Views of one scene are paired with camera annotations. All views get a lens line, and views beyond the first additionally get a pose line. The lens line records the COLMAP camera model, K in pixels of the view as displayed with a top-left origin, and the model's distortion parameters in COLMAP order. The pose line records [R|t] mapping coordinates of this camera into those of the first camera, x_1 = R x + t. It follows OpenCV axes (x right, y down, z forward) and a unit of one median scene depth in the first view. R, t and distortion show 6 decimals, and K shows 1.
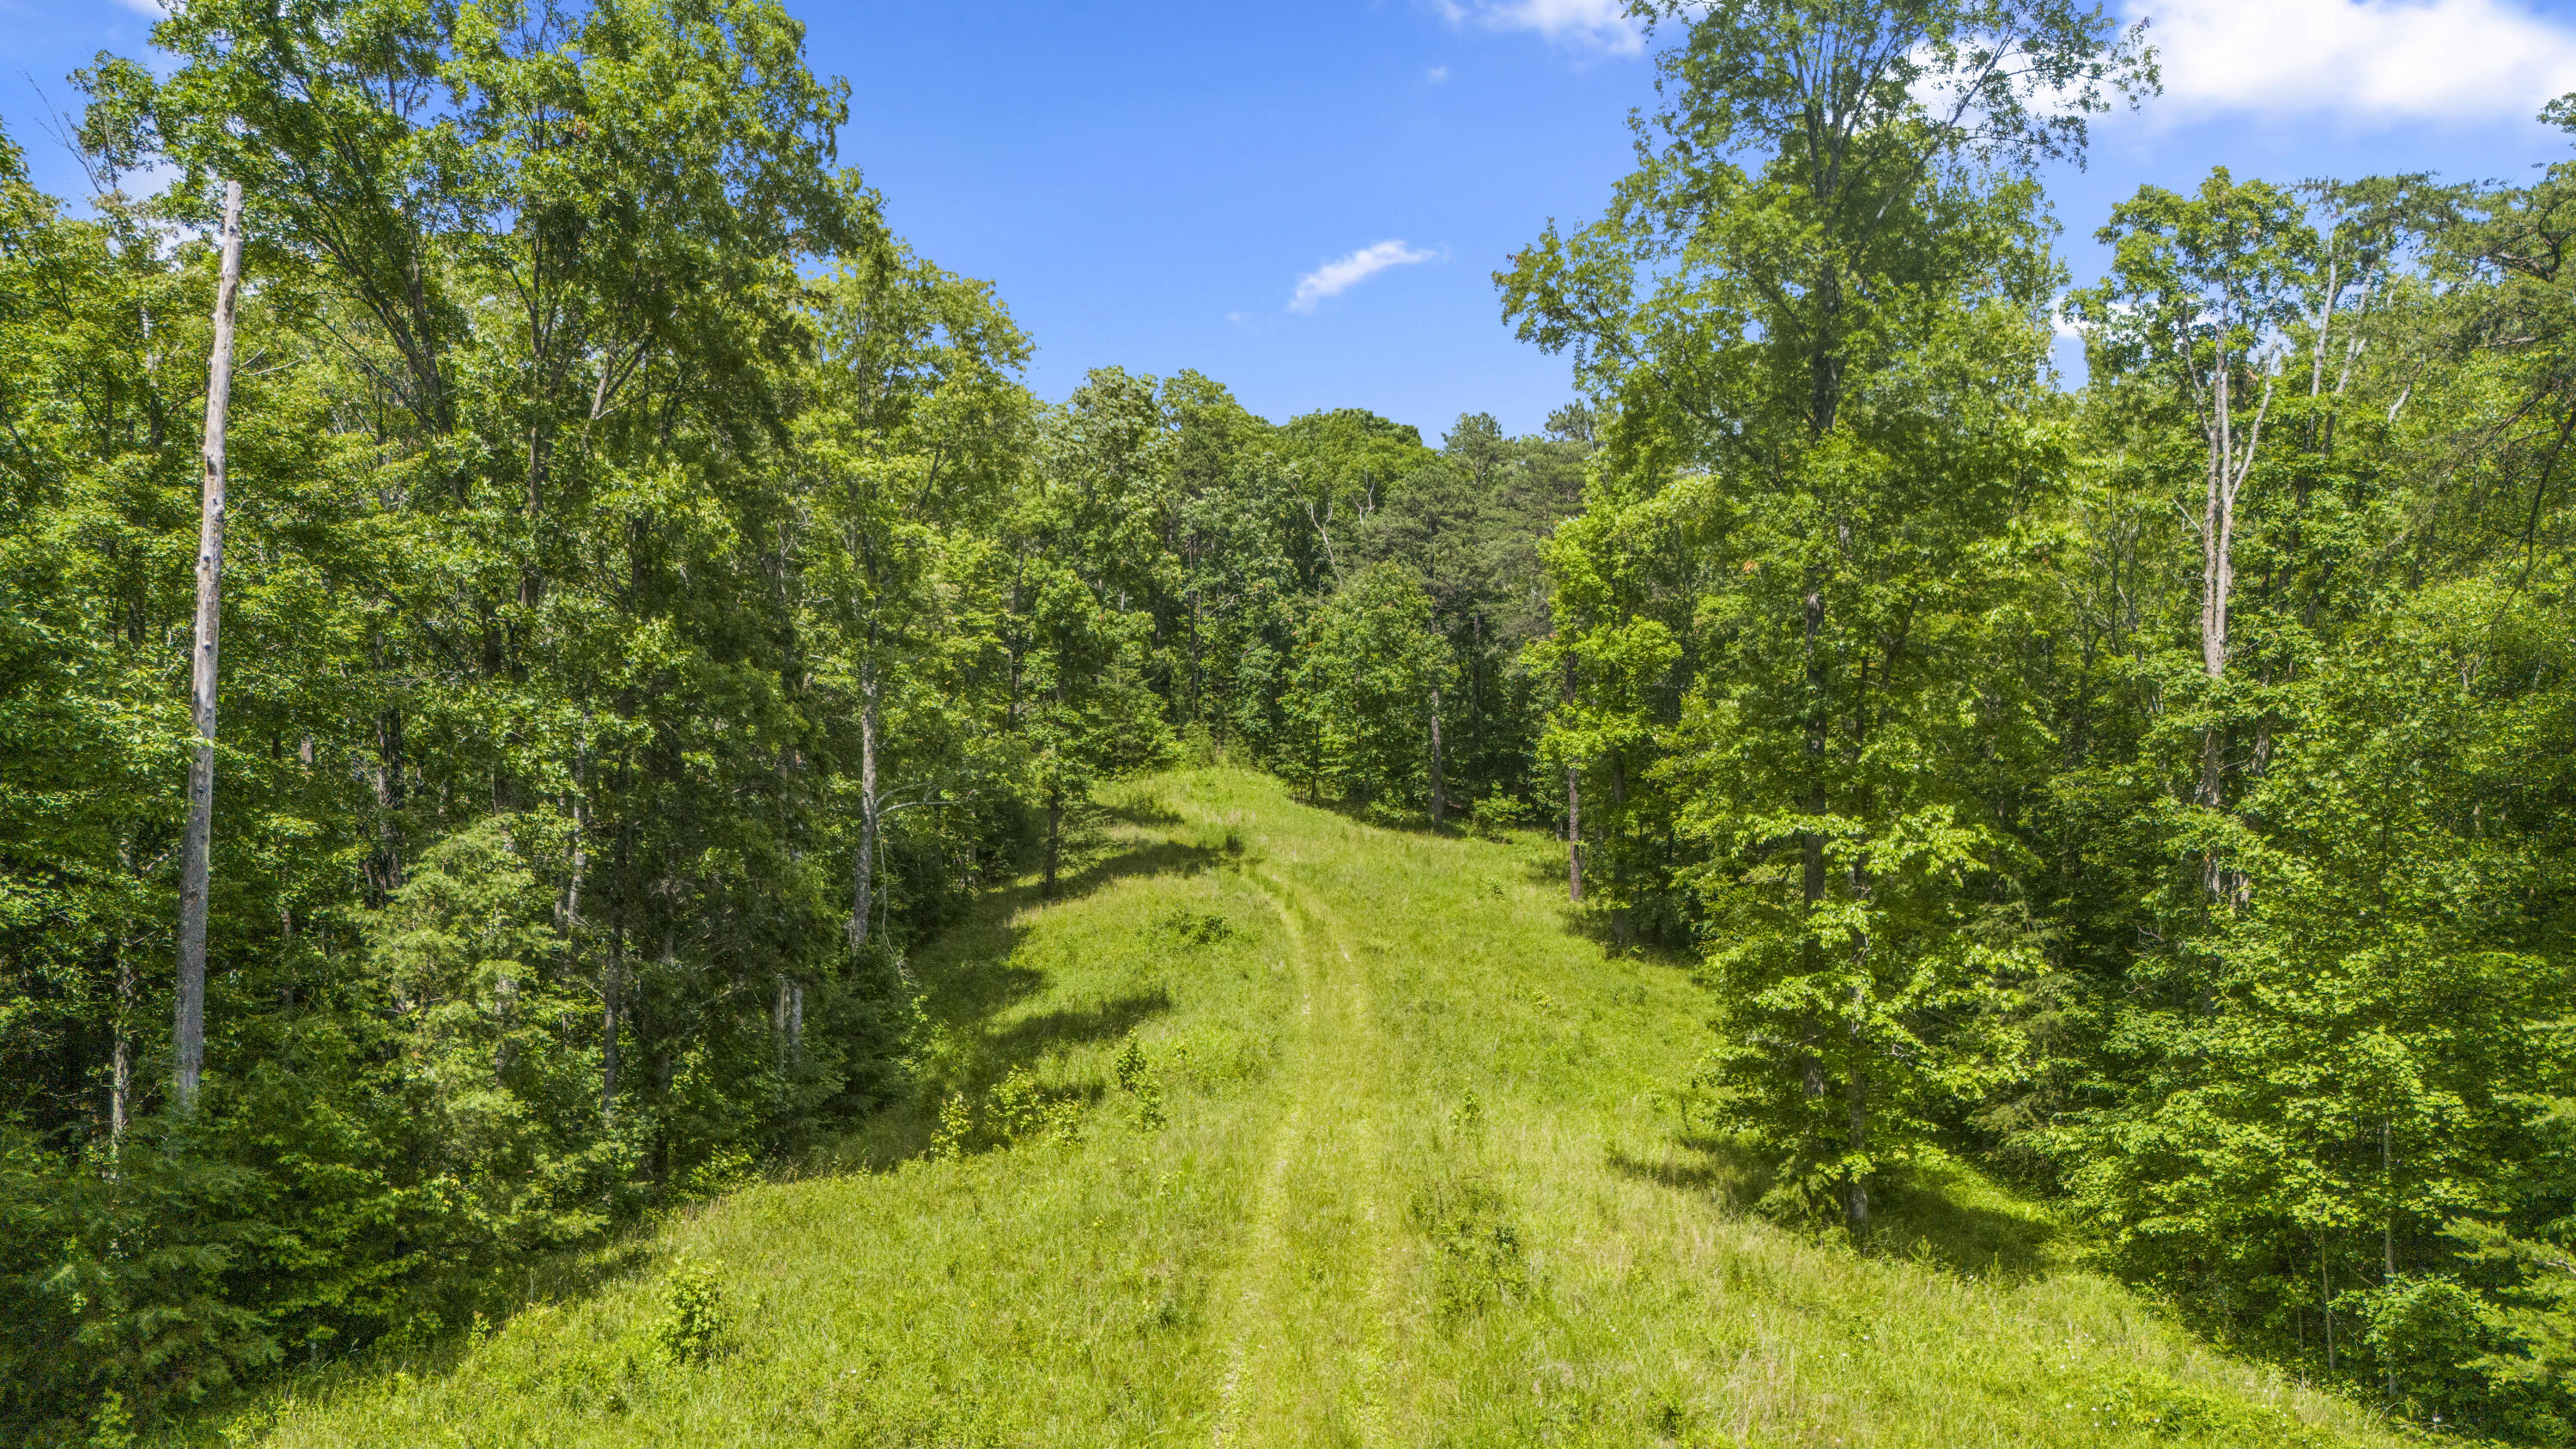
lens RADIAL K [[1900.7, 0, 1300.0], [0, 1900.7, 736.4], [0, 0, 1]] dist [0.060458, -0.040577]
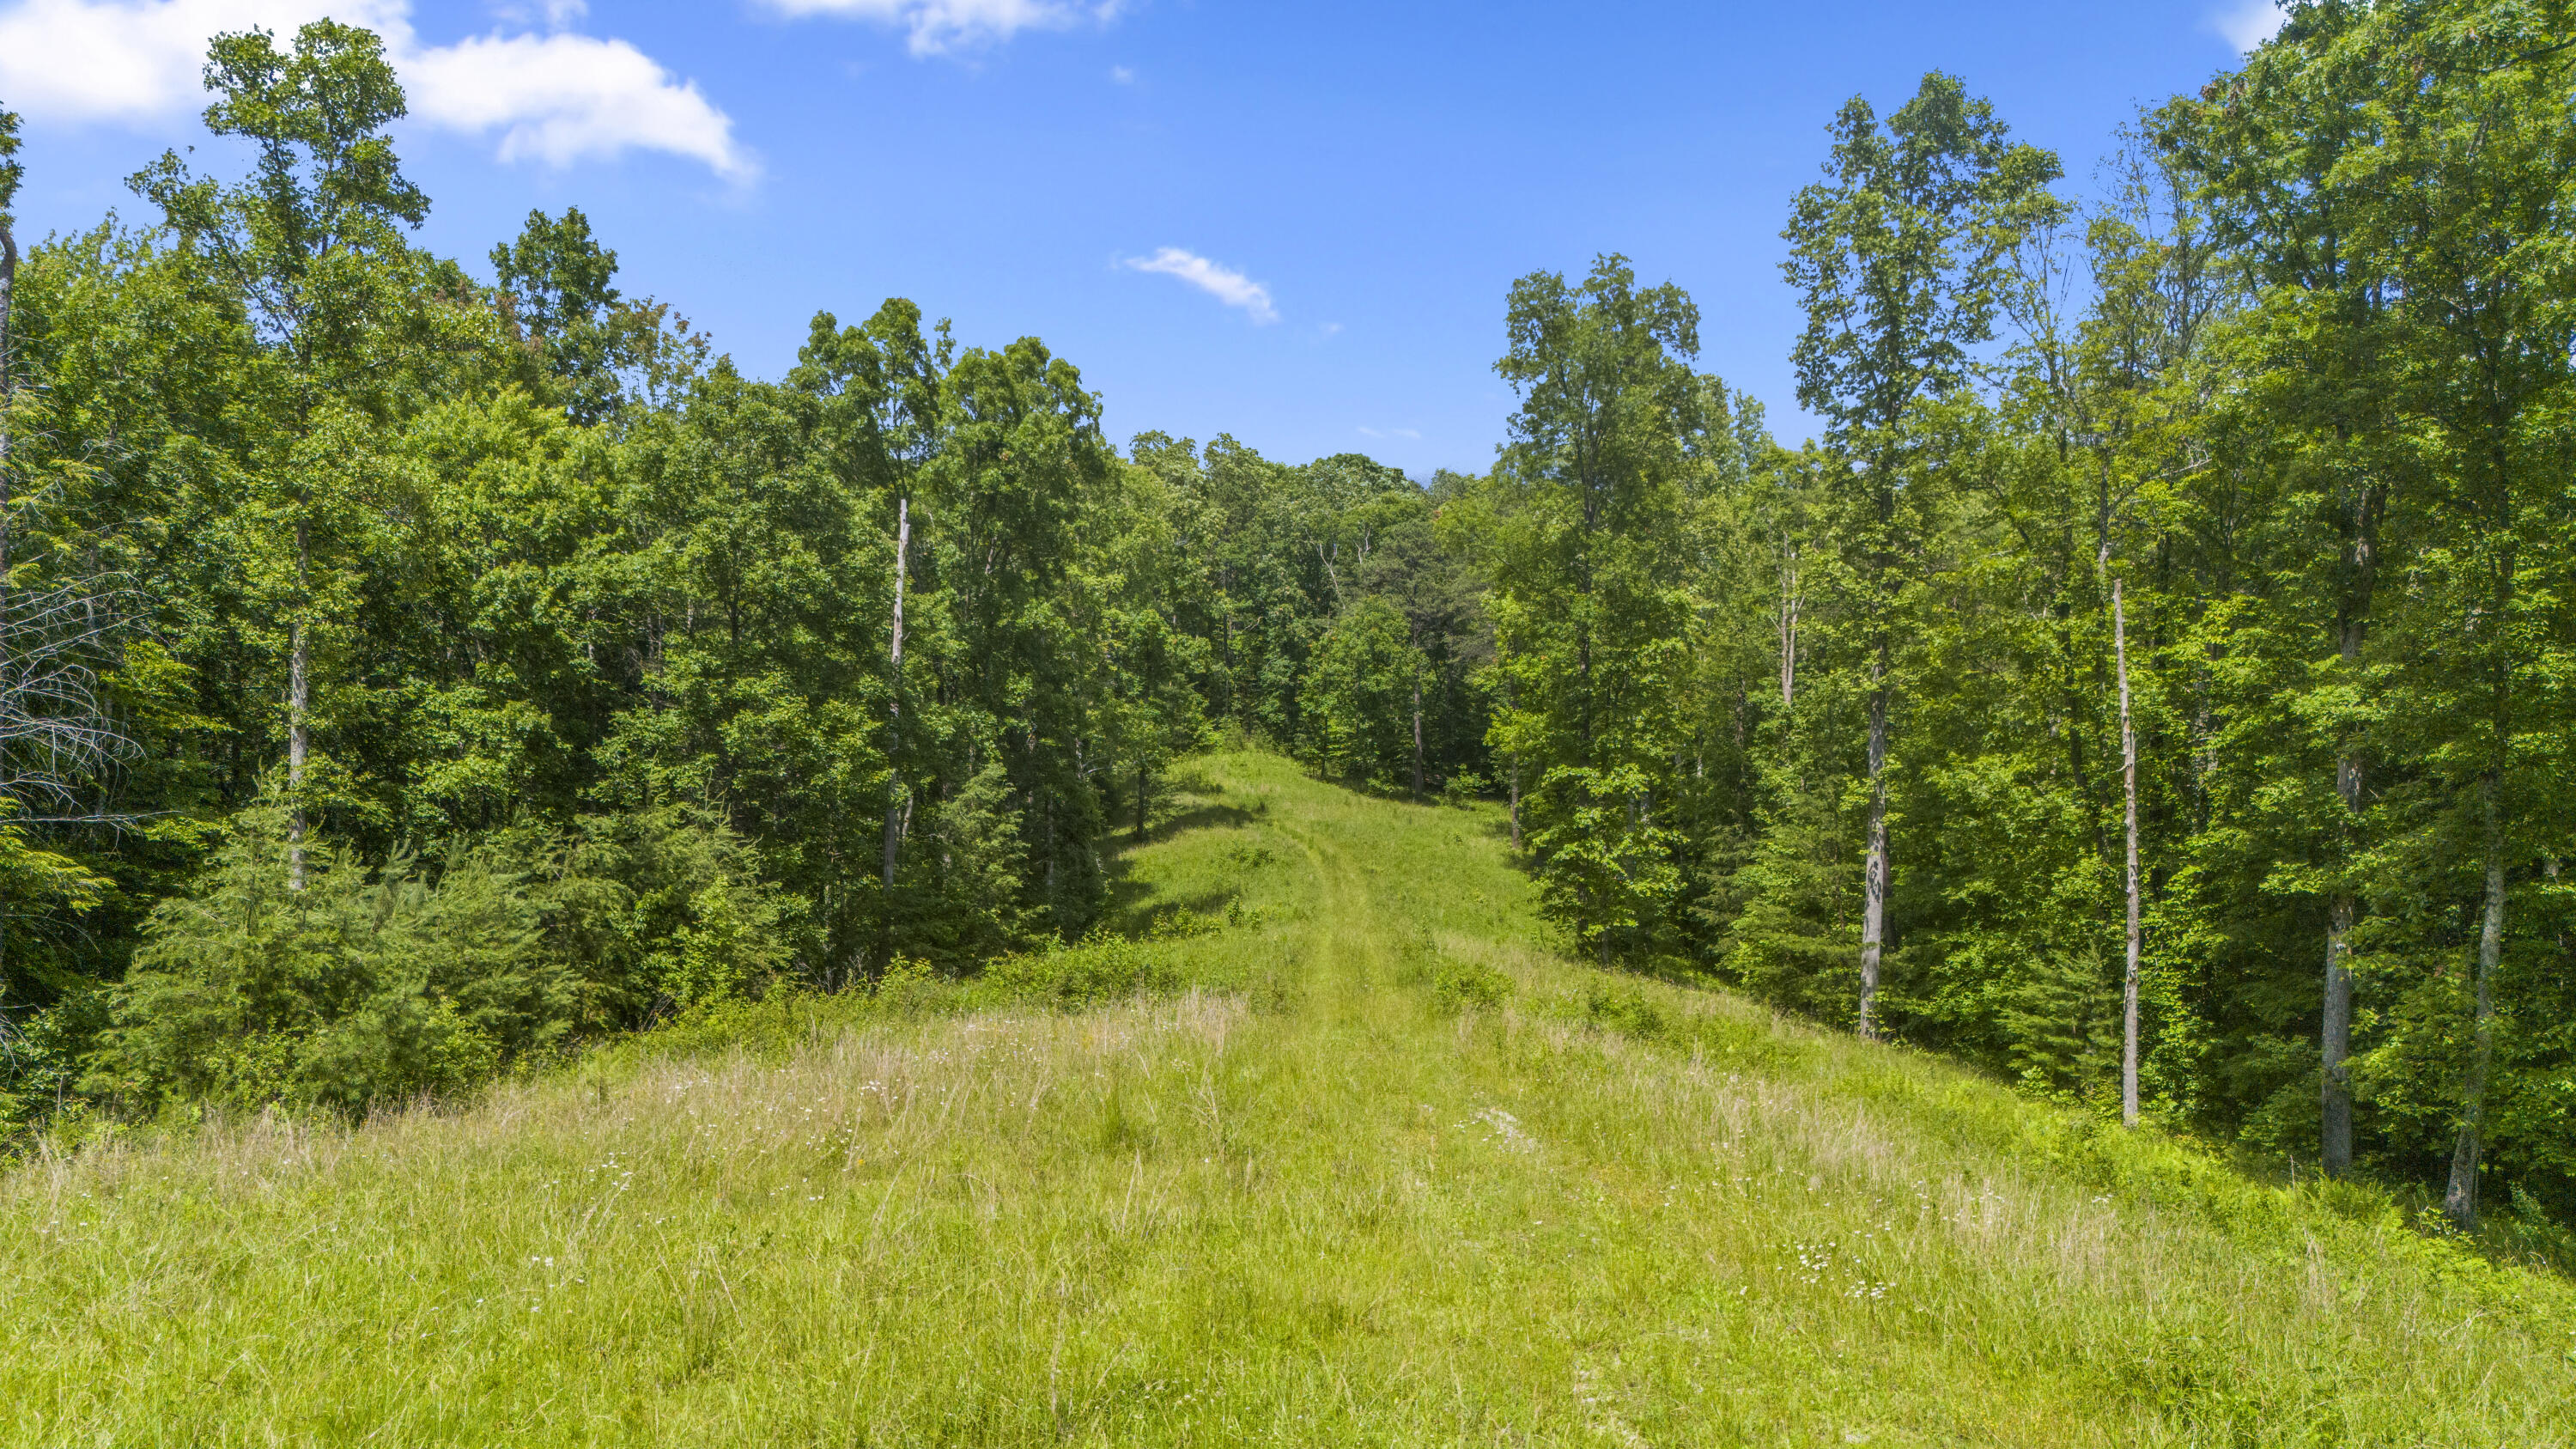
lens RADIAL K [[1900.7, 0, 1268.7], [0, 1900.7, 714.7], [0, 0, 1]] dist [0.060458, -0.040577]
pose [[0.999931, 0.002554, -0.011480, -0.015306], [-0.002616, 0.999982, -0.005417, -0.001773], [0.011466, 0.005447, 0.999919, -0.311146]]
